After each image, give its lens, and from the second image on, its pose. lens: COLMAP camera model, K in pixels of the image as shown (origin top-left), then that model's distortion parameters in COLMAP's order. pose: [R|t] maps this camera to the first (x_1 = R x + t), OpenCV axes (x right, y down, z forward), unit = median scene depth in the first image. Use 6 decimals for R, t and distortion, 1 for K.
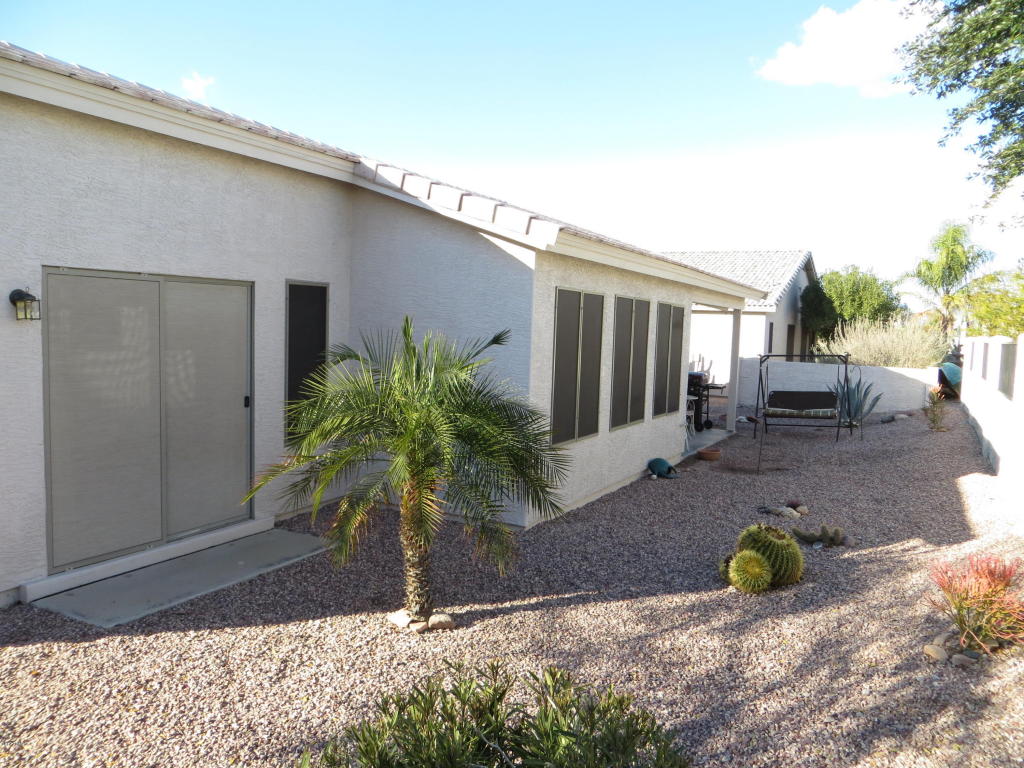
lens RADIAL K [[770.5, 0, 506.2], [0, 770.5, 379.9], [0, 0, 1]] dist [-0.021110, 0.009044]
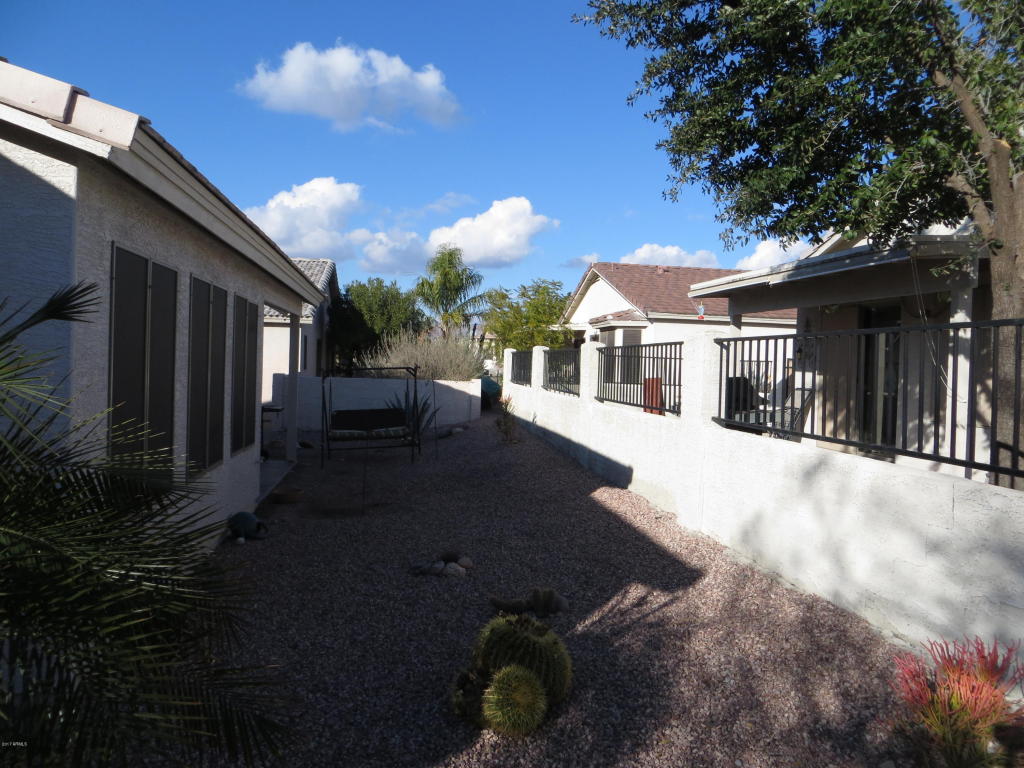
lens RADIAL K [[770.5, 0, 506.2], [0, 770.5, 379.9], [0, 0, 1]] dist [-0.021110, 0.009044]
pose [[0.798351, -0.026480, 0.601610, -0.032525], [0.042759, 0.999004, -0.012771, -0.001368], [-0.600672, 0.035920, 0.798688, 0.290713]]
